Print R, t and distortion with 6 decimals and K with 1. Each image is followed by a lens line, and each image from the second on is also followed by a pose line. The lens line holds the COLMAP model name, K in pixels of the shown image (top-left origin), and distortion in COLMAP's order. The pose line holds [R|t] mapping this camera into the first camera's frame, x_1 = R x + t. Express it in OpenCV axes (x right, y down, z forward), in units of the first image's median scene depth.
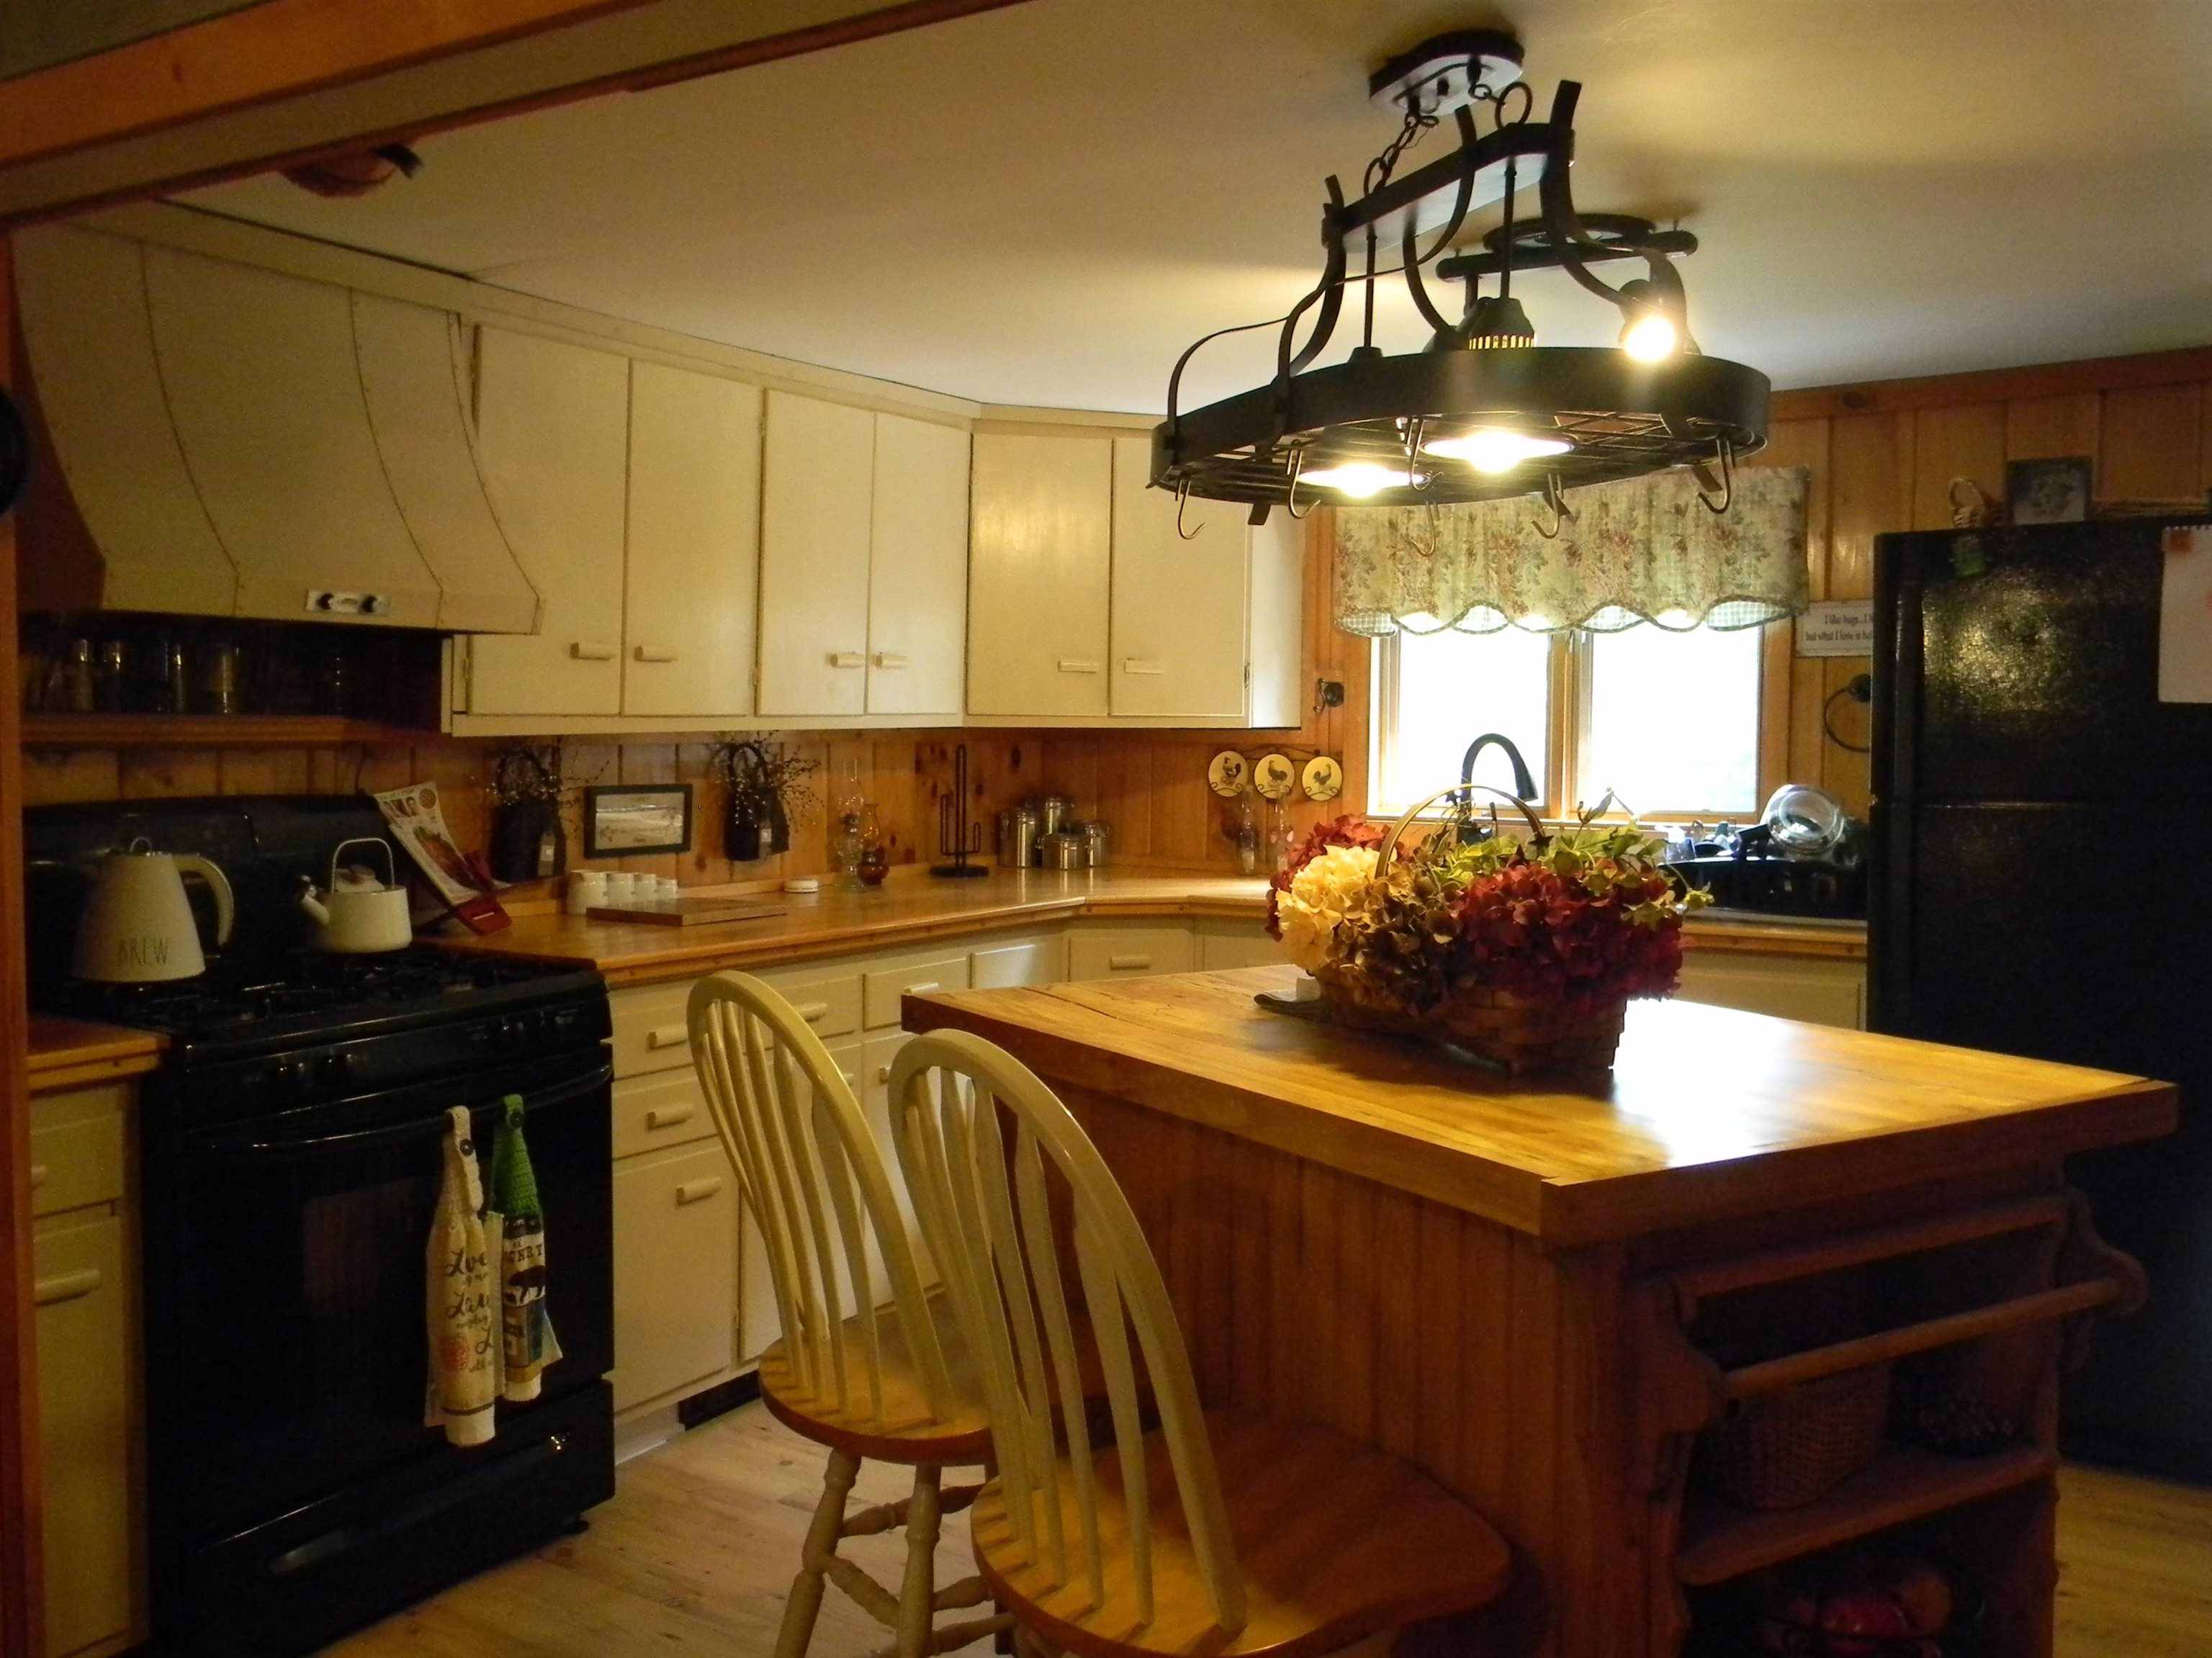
lens RADIAL K [[1885.5, 0, 1071.1], [0, 1885.5, 818.3], [0, 0, 1]] dist [0.014855, -0.017351]
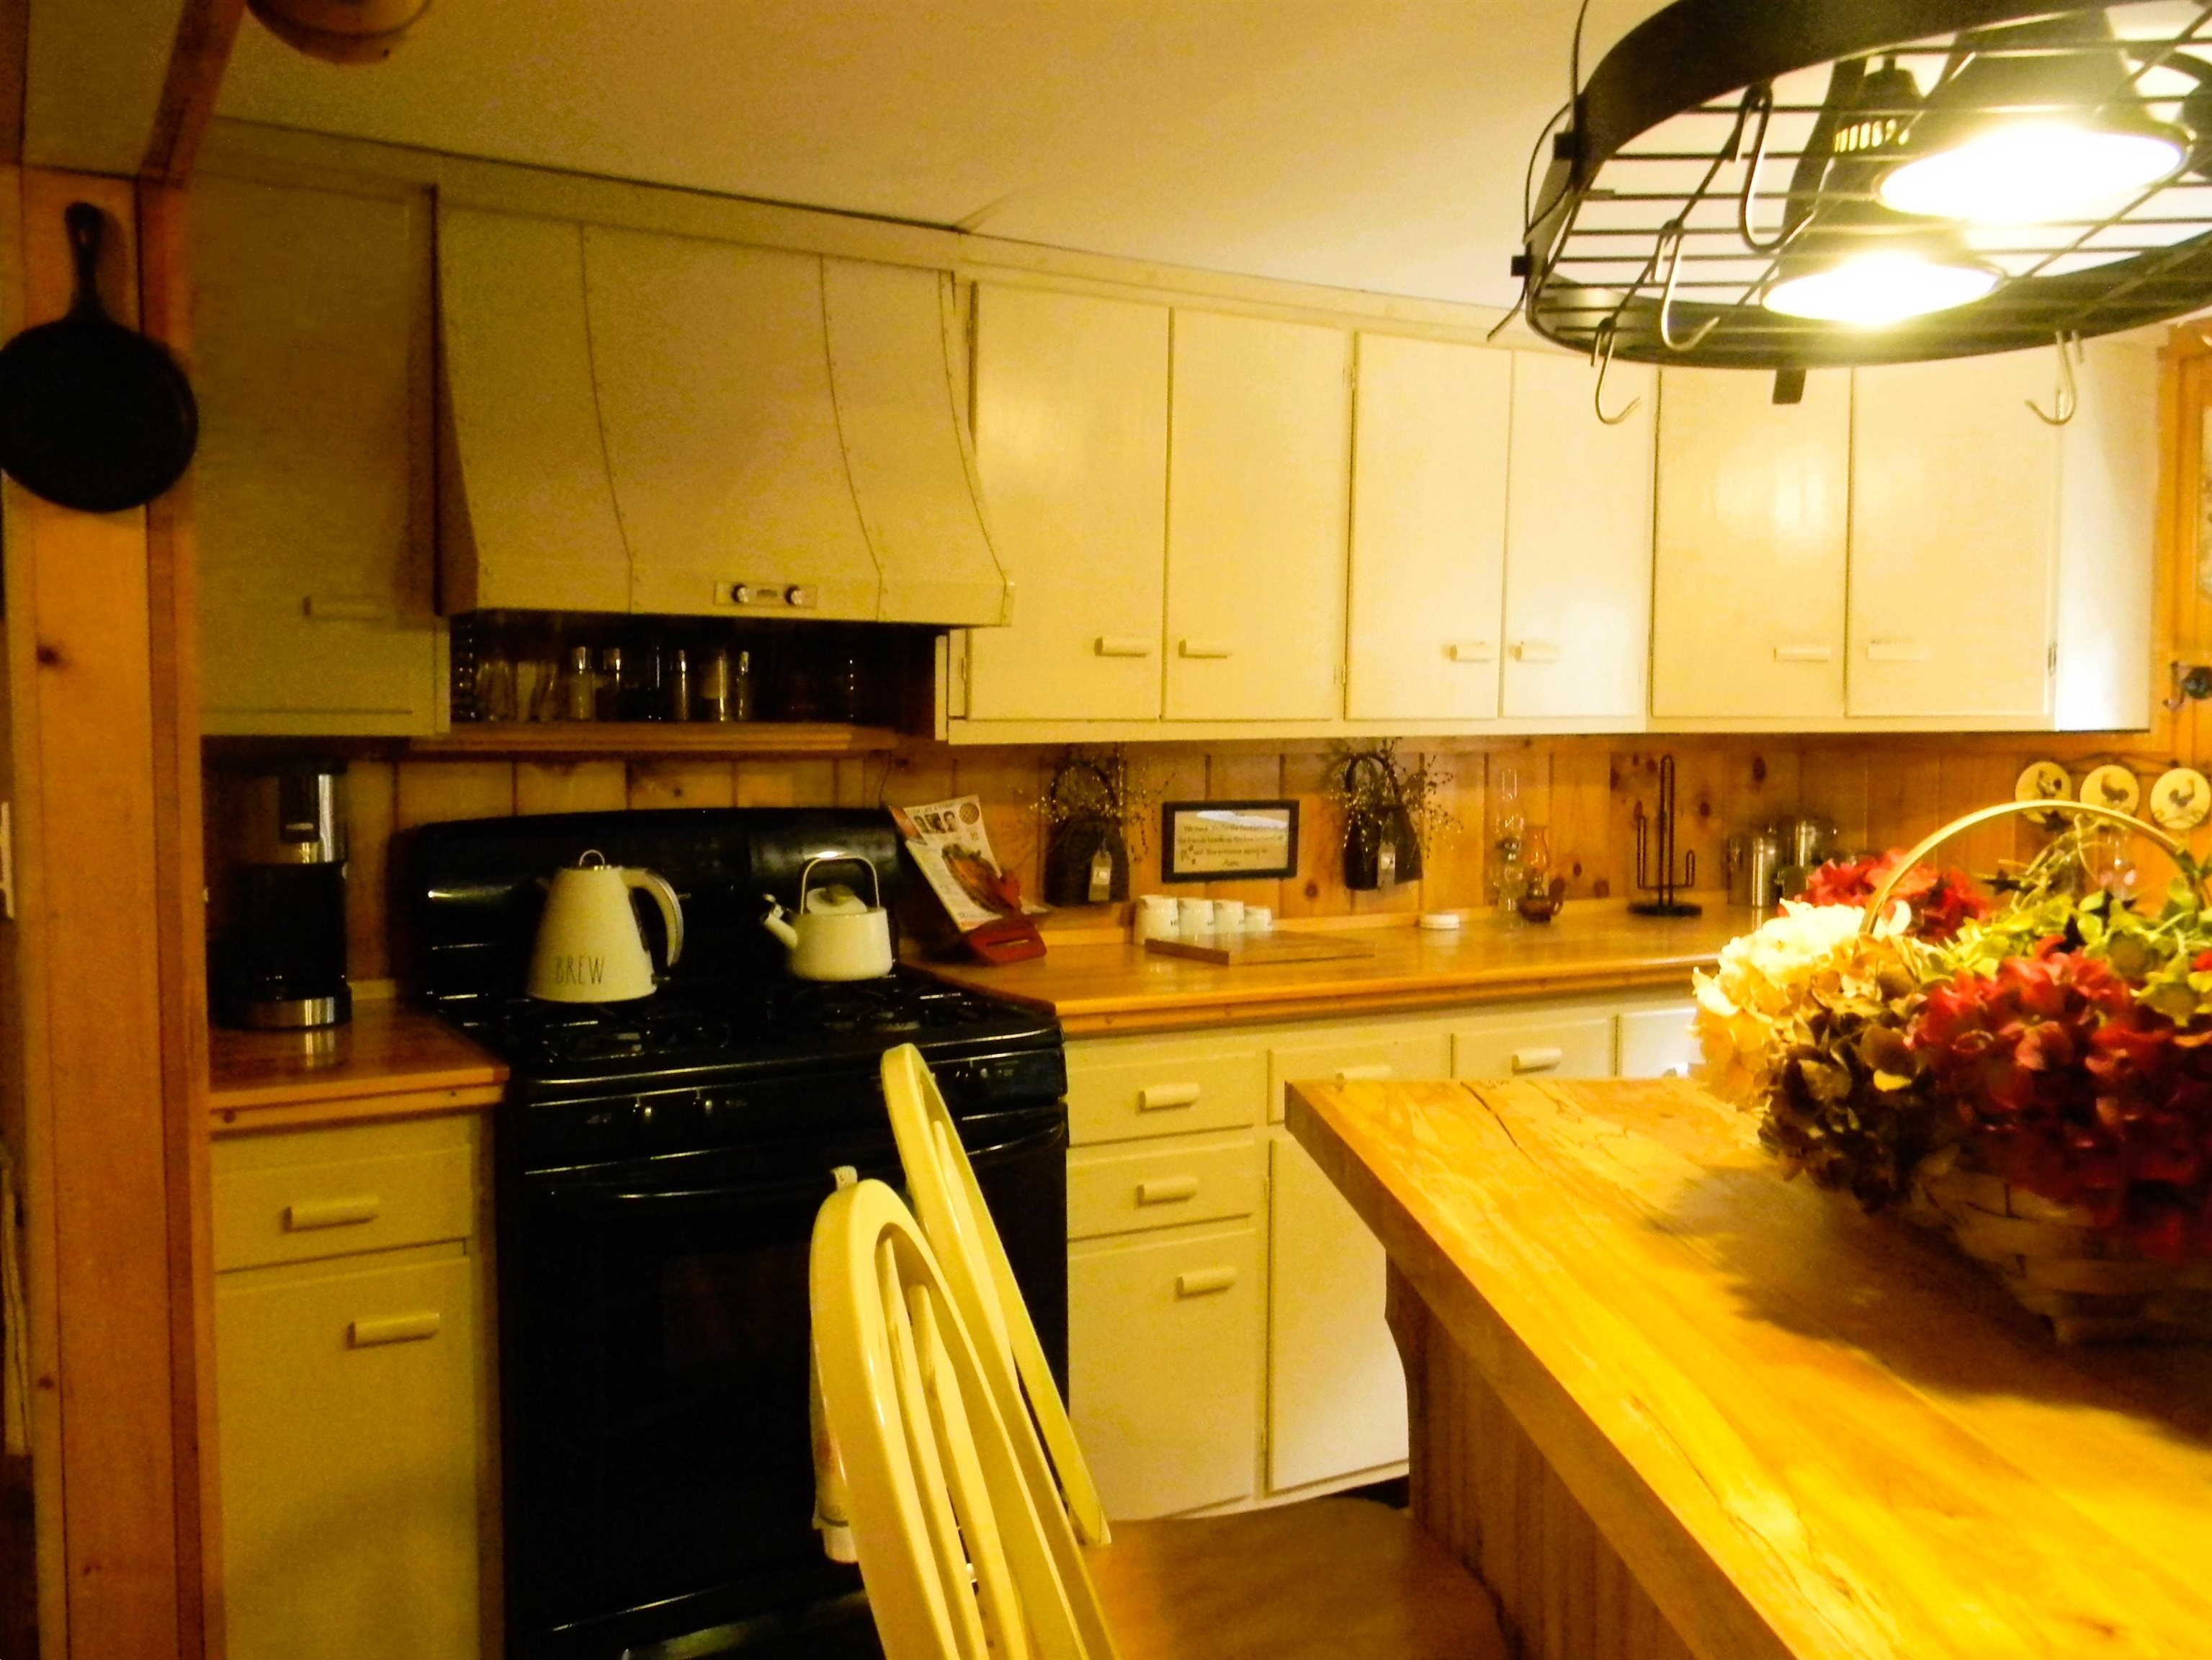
lens RADIAL K [[1862.9, 0, 1077.8], [0, 1862.9, 822.2], [0, 0, 1]] dist [0.019928, -0.019286]
pose [[0.883425, 0.011907, -0.468422, 0.109812], [-0.015934, 0.999862, -0.004635, -0.002355], [0.468302, 0.011558, 0.883493, 0.186633]]
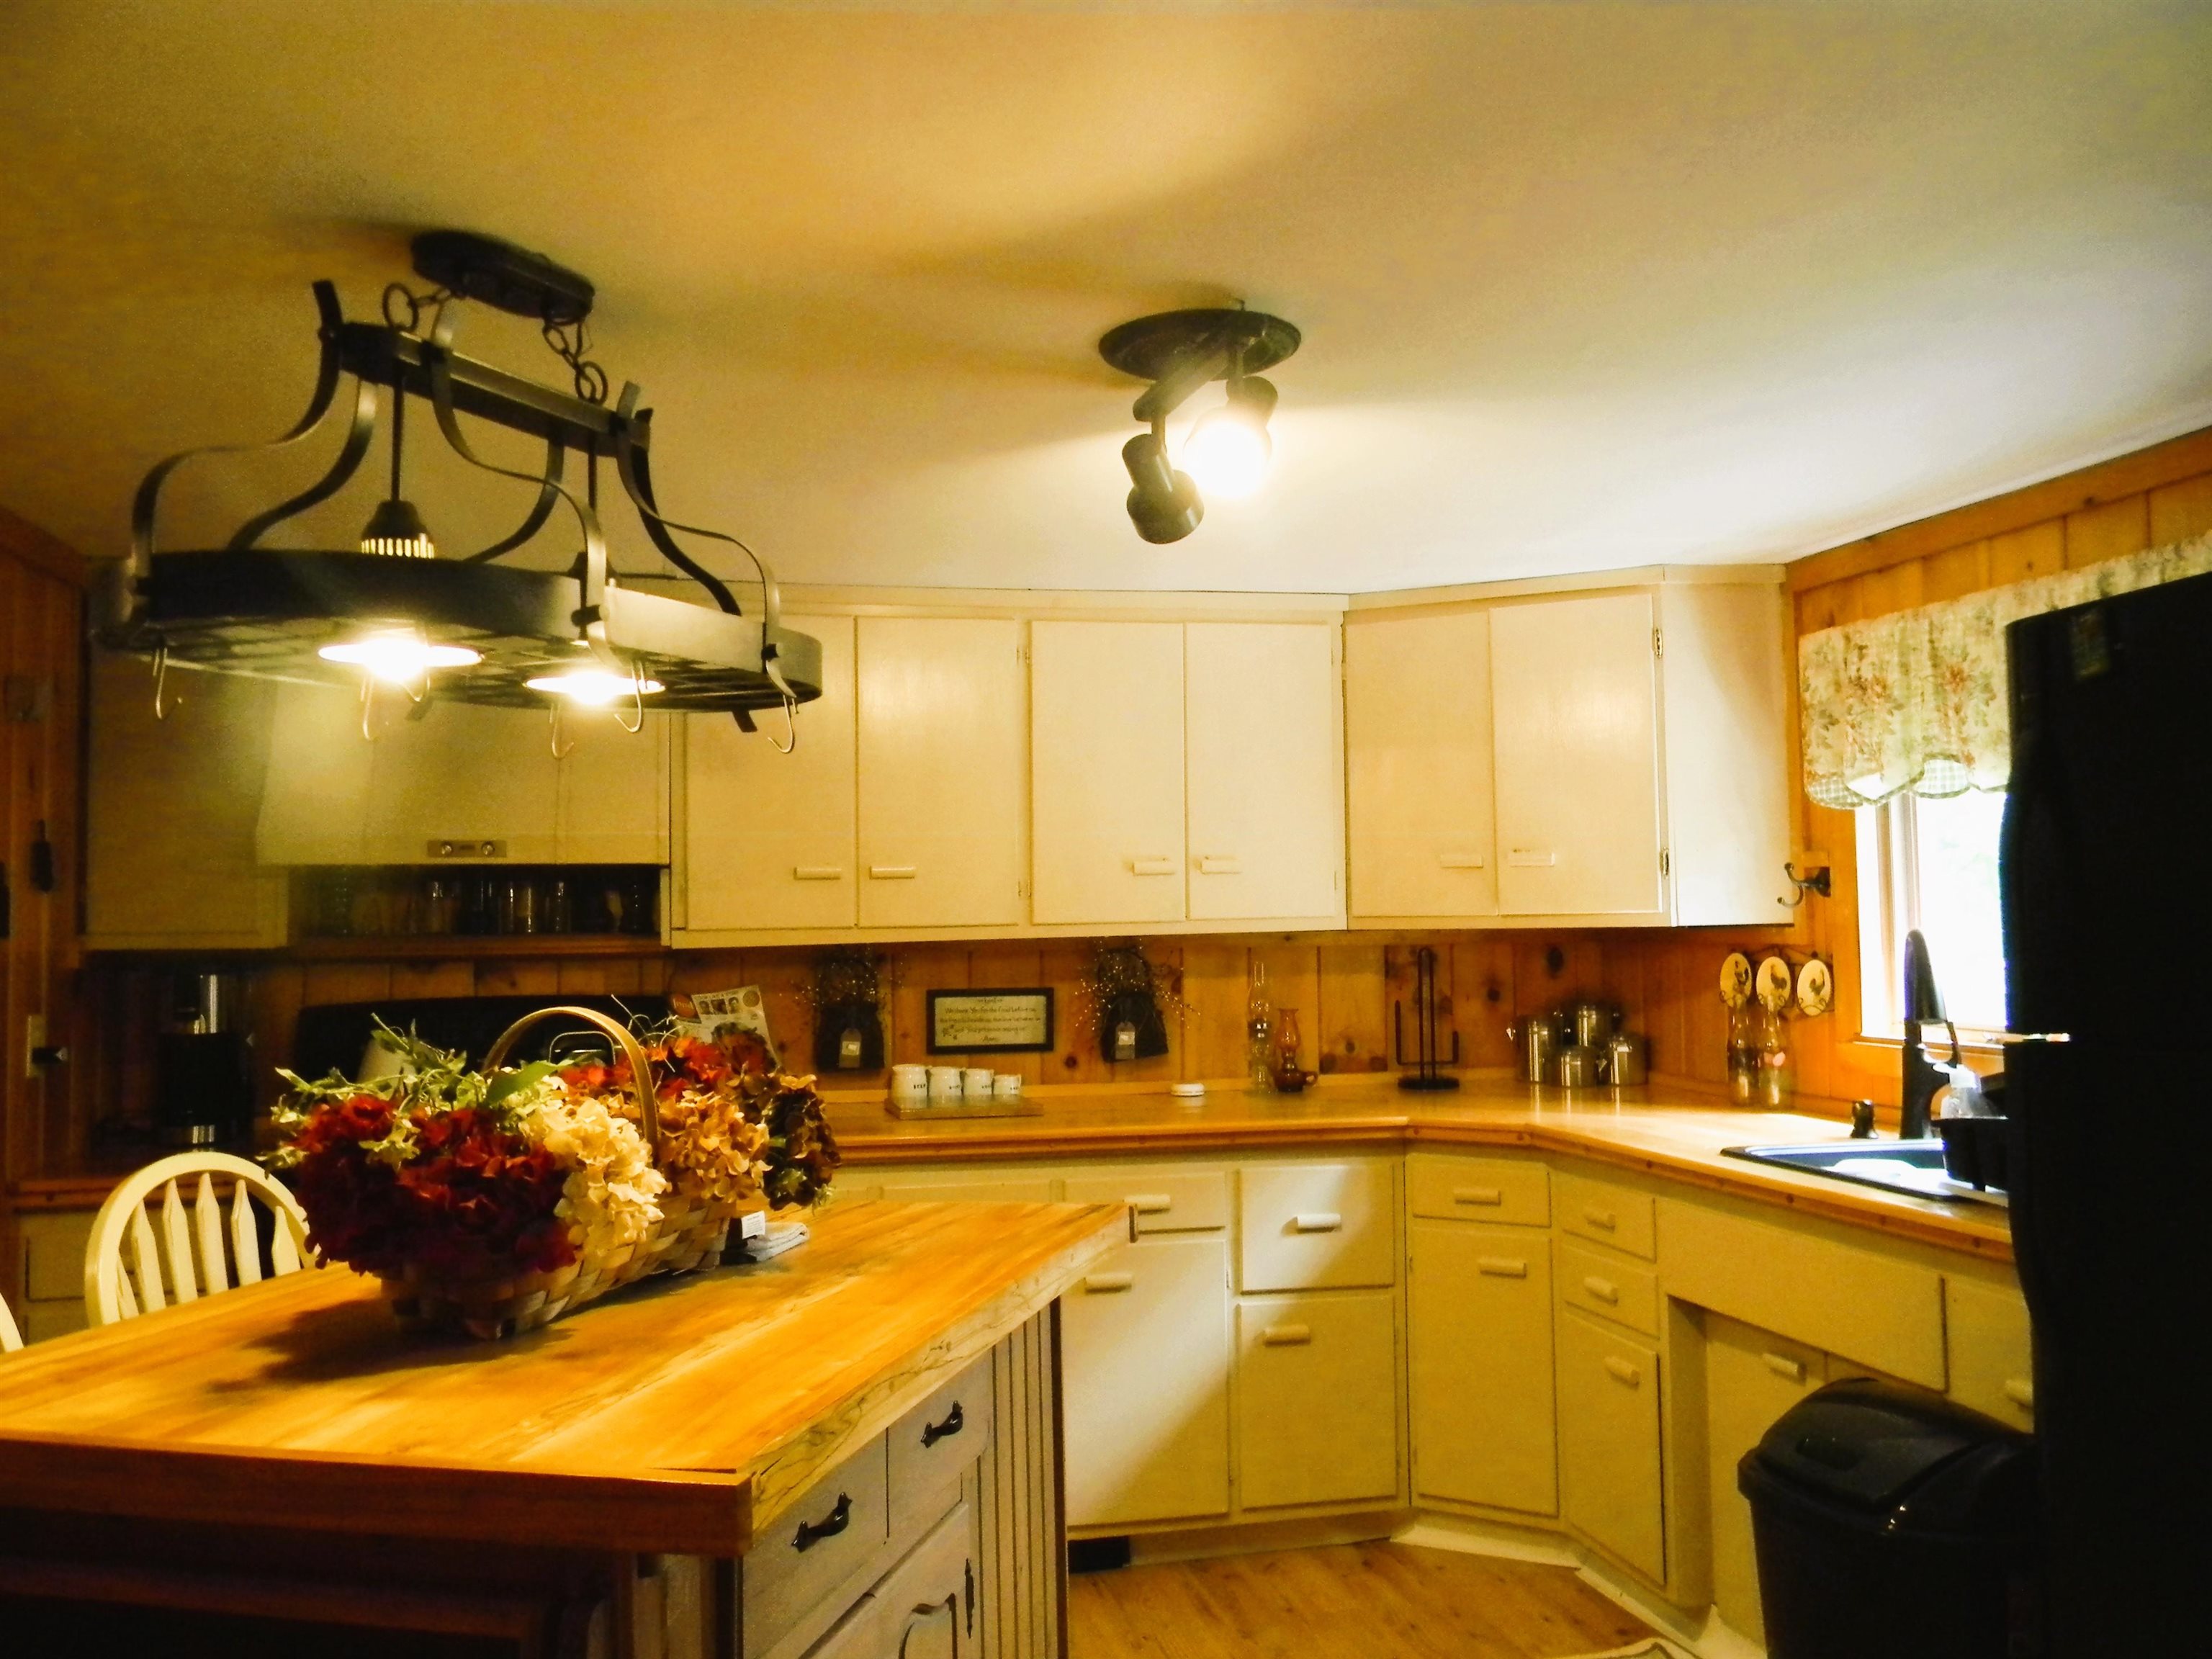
lens RADIAL K [[1773.2, 0, 1074.9], [0, 1773.2, 826.4], [0, 0, 1]] dist [0.001447, -0.001633]
pose [[0.712395, -0.053136, -0.699765, 0.505067], [-0.018243, 0.995390, -0.094157, -0.014527], [0.701542, 0.079843, 0.708141, 0.280842]]
